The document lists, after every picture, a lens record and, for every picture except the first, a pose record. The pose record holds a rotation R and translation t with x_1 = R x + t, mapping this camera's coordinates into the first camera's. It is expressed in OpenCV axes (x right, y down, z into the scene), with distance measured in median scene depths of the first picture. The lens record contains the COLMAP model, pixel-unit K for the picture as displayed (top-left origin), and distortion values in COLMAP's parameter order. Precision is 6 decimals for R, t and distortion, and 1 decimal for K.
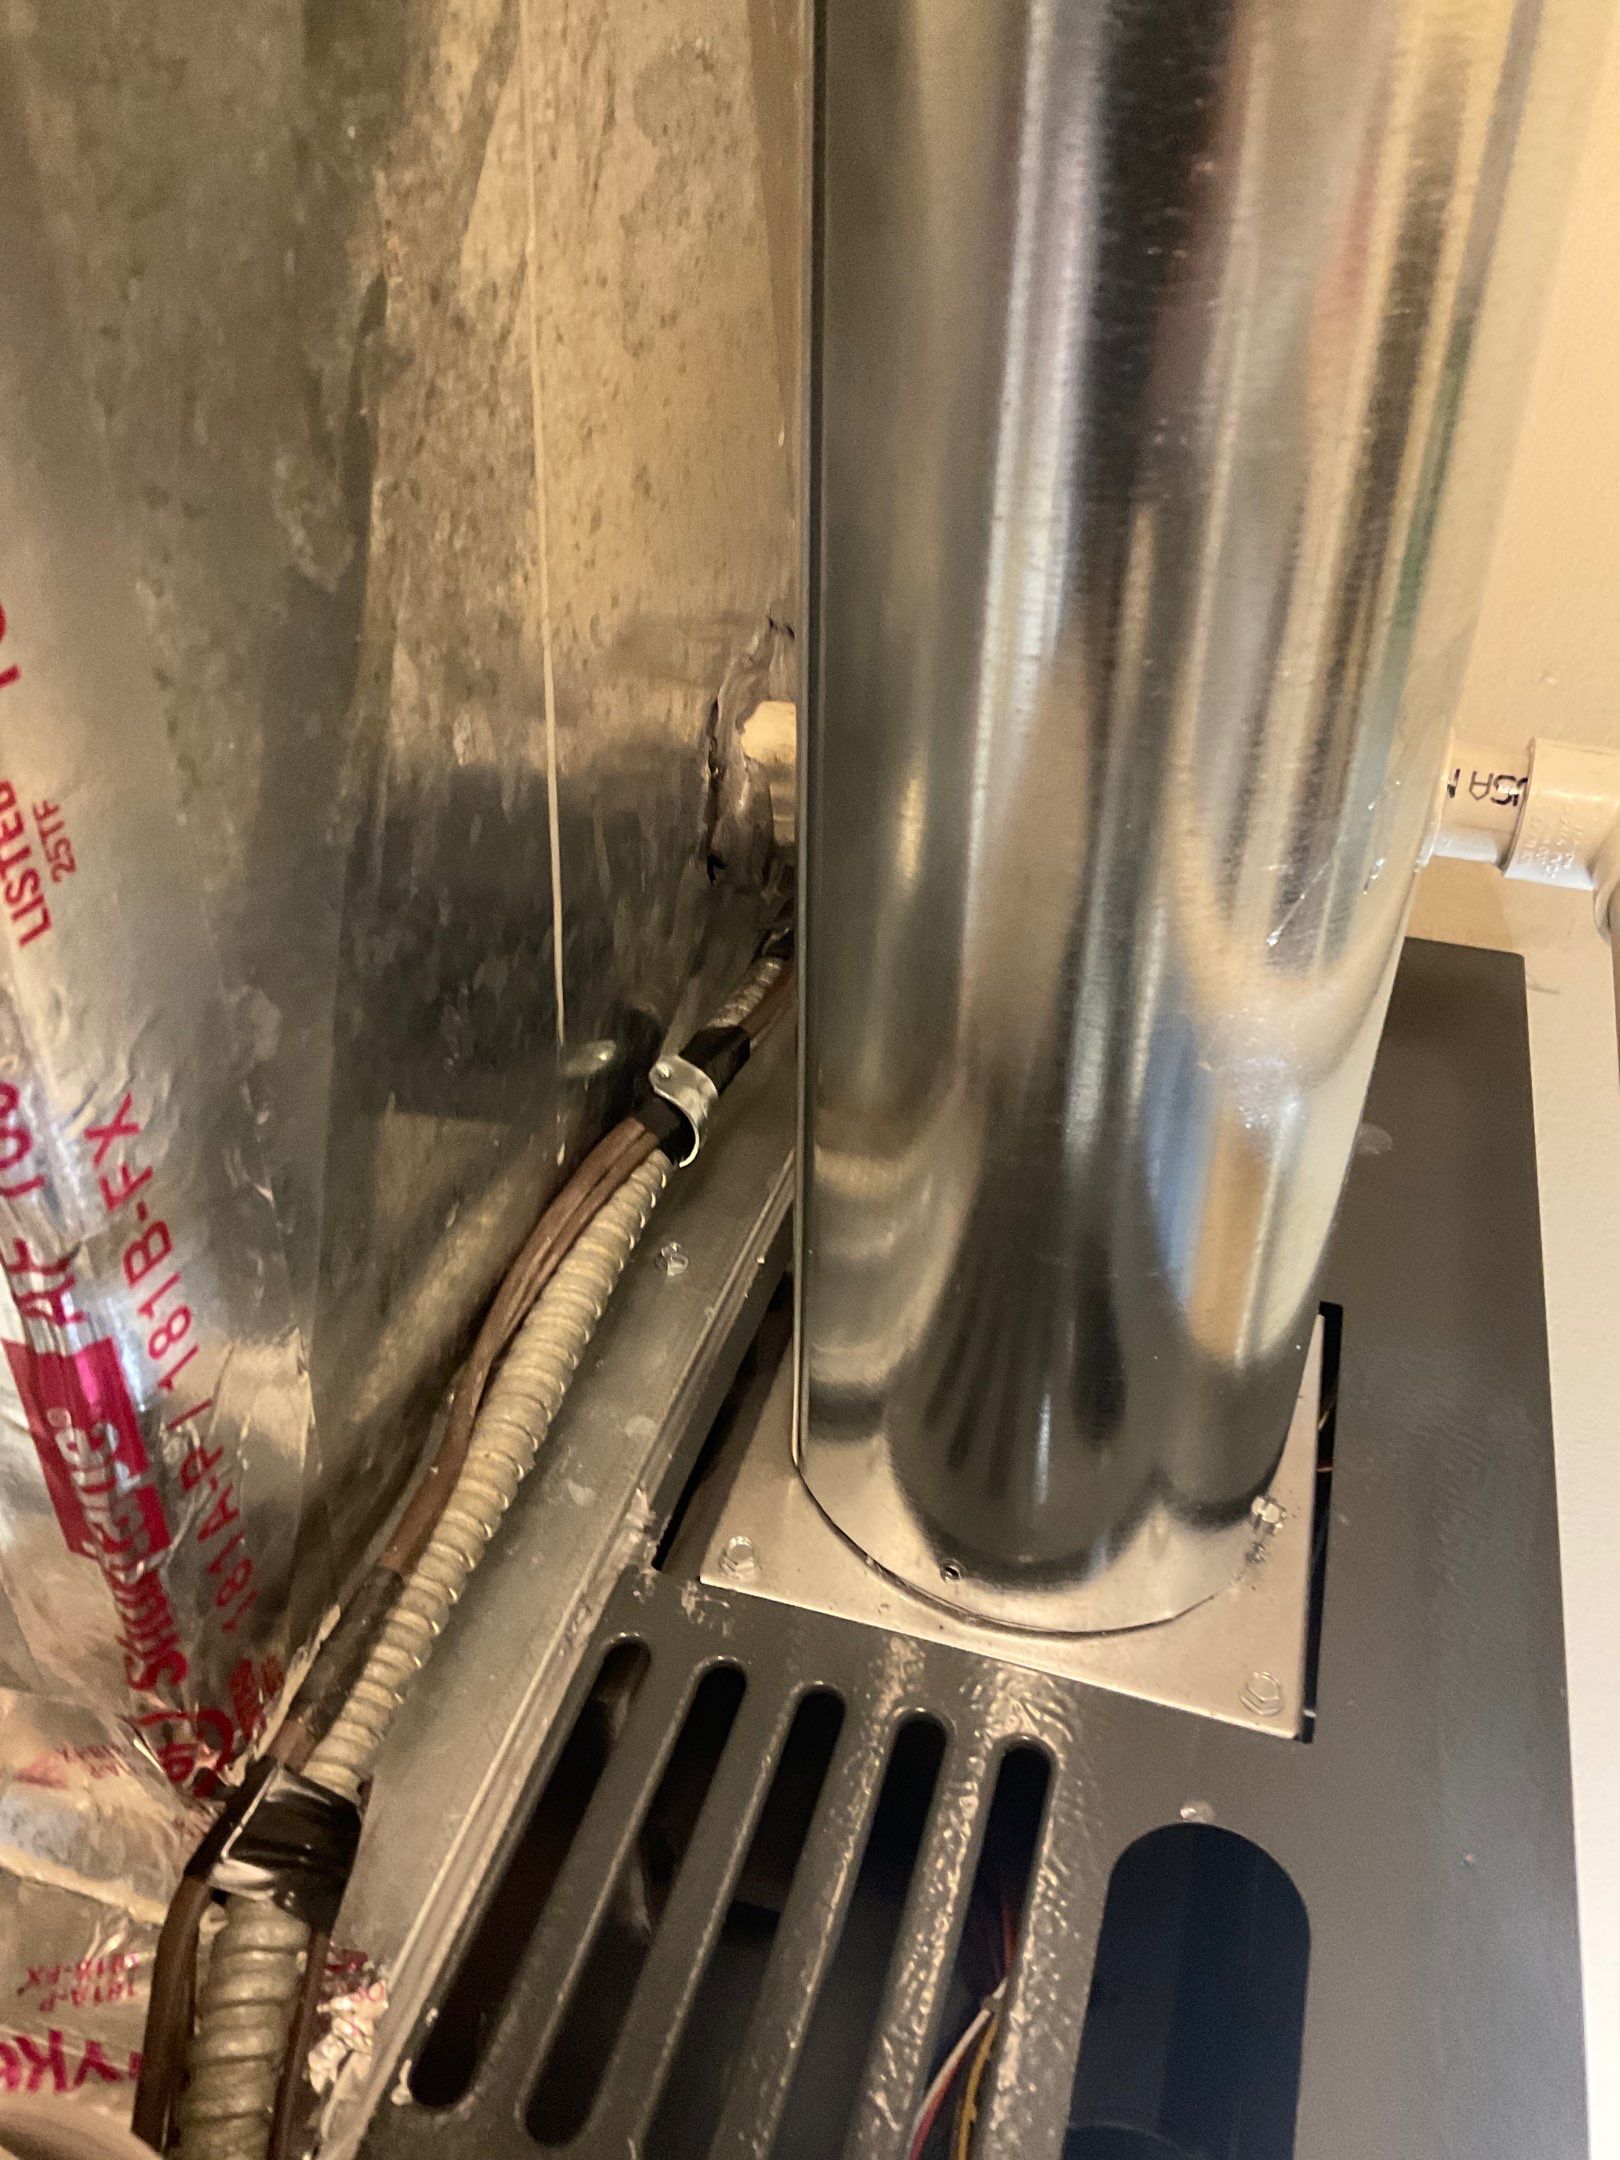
lens RADIAL K [[1773.4, 0, 805.8], [0, 1773.4, 1082.0], [0, 0, 1]] dist [0.062858, -0.114176]
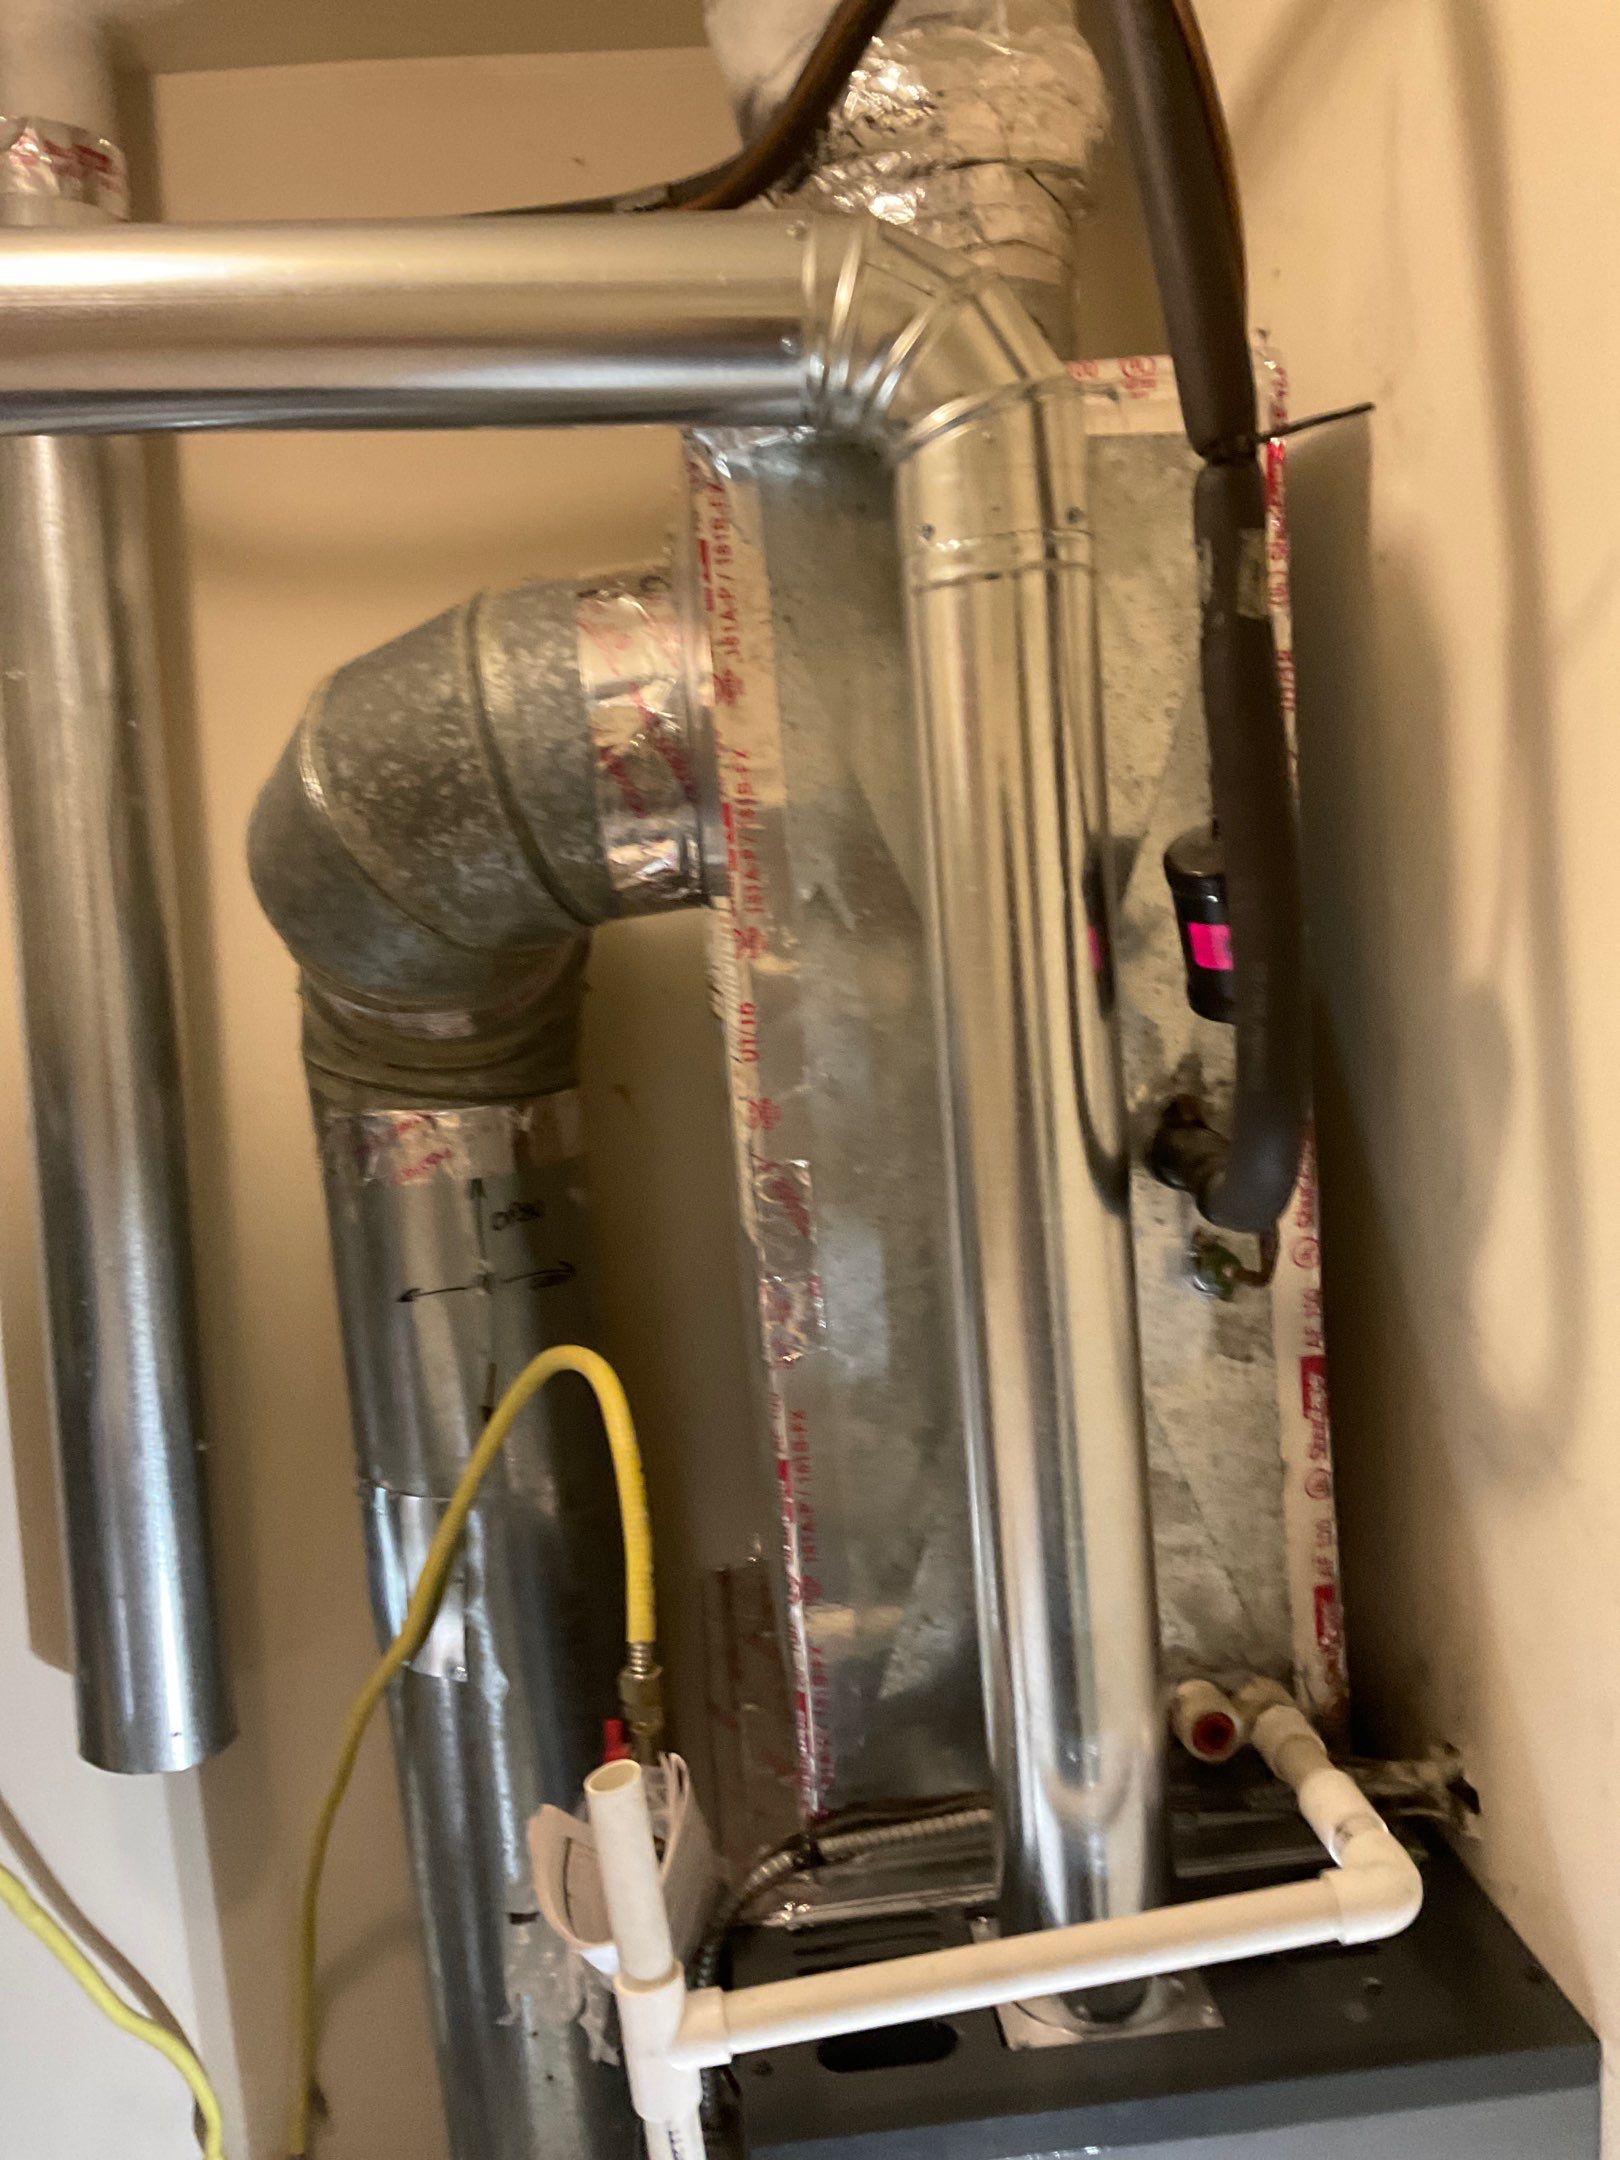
lens RADIAL K [[1773.4, 0, 797.3], [0, 1773.4, 1073.5], [0, 0, 1]] dist [0.062858, -0.114176]
pose [[0.351877, 0.080432, -0.932584, 3.714271], [-0.478276, 0.871878, -0.105264, -0.748027], [0.804633, 0.483072, 0.345263, -1.399851]]
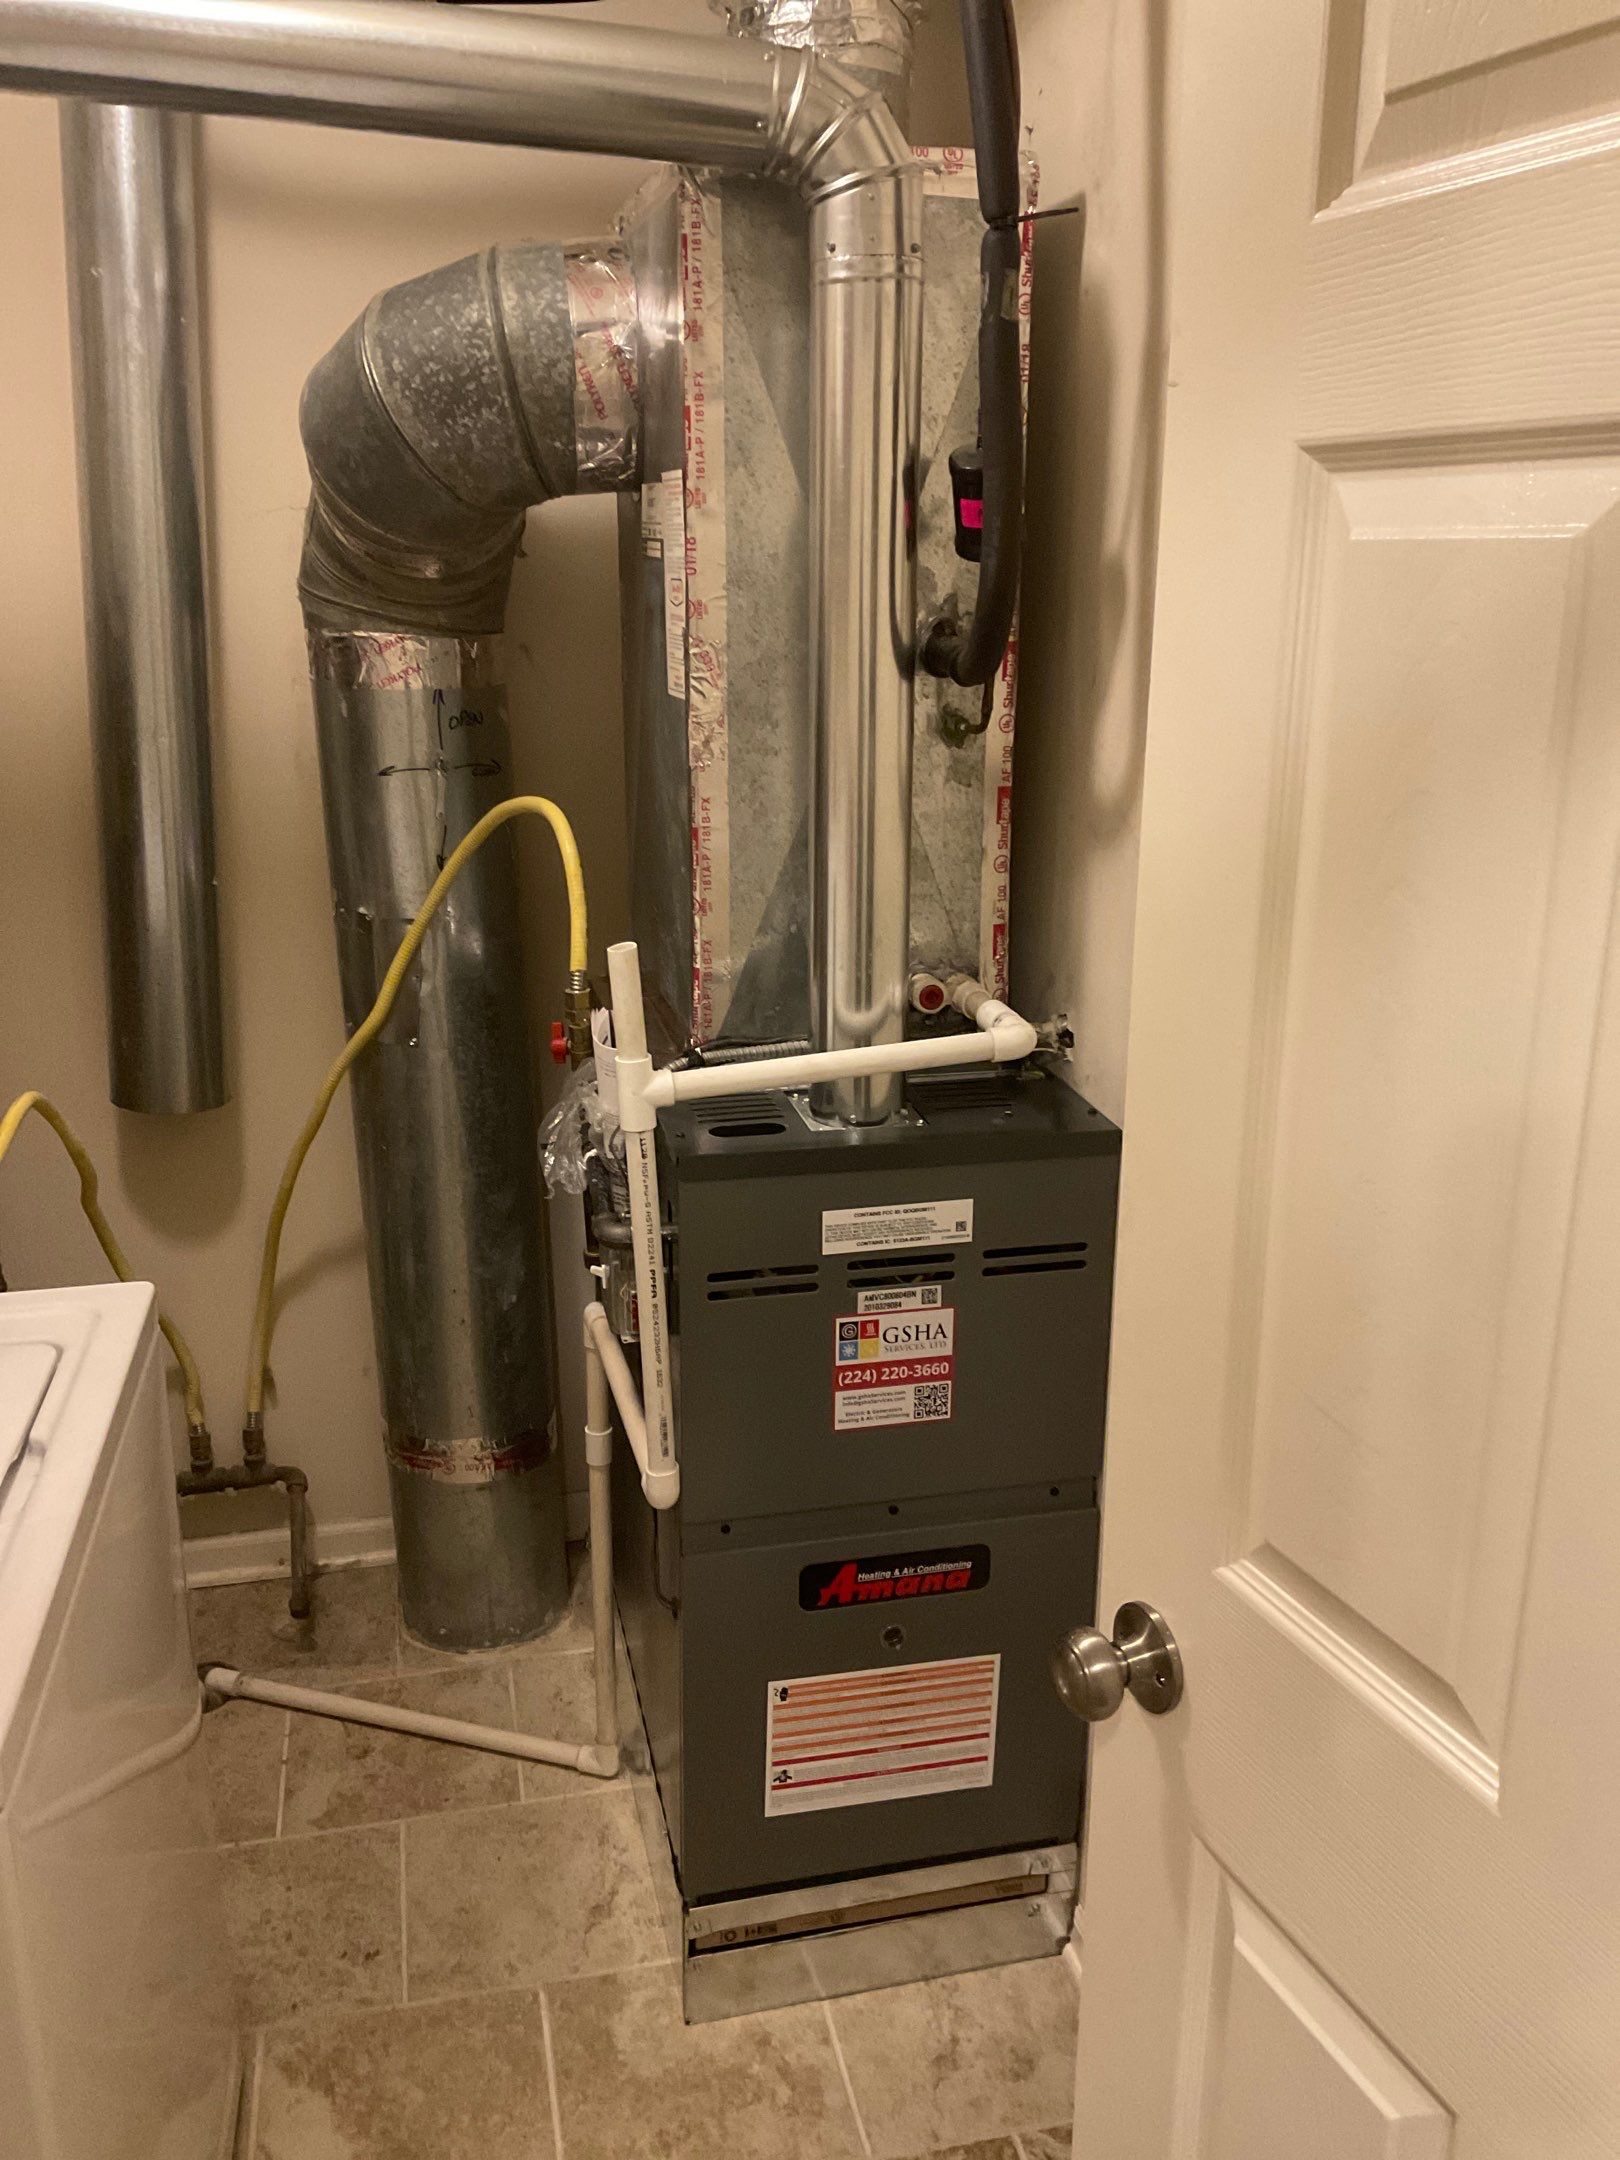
lens RADIAL K [[1773.4, 0, 793.1], [0, 1773.4, 1079.6], [0, 0, 1]] dist [0.062858, -0.114176]
pose [[0.483210, 0.248750, -0.839423, 6.335178], [-0.510785, 0.858799, -0.039539, 0.641190], [0.711061, 0.447870, 0.542038, -2.688052]]
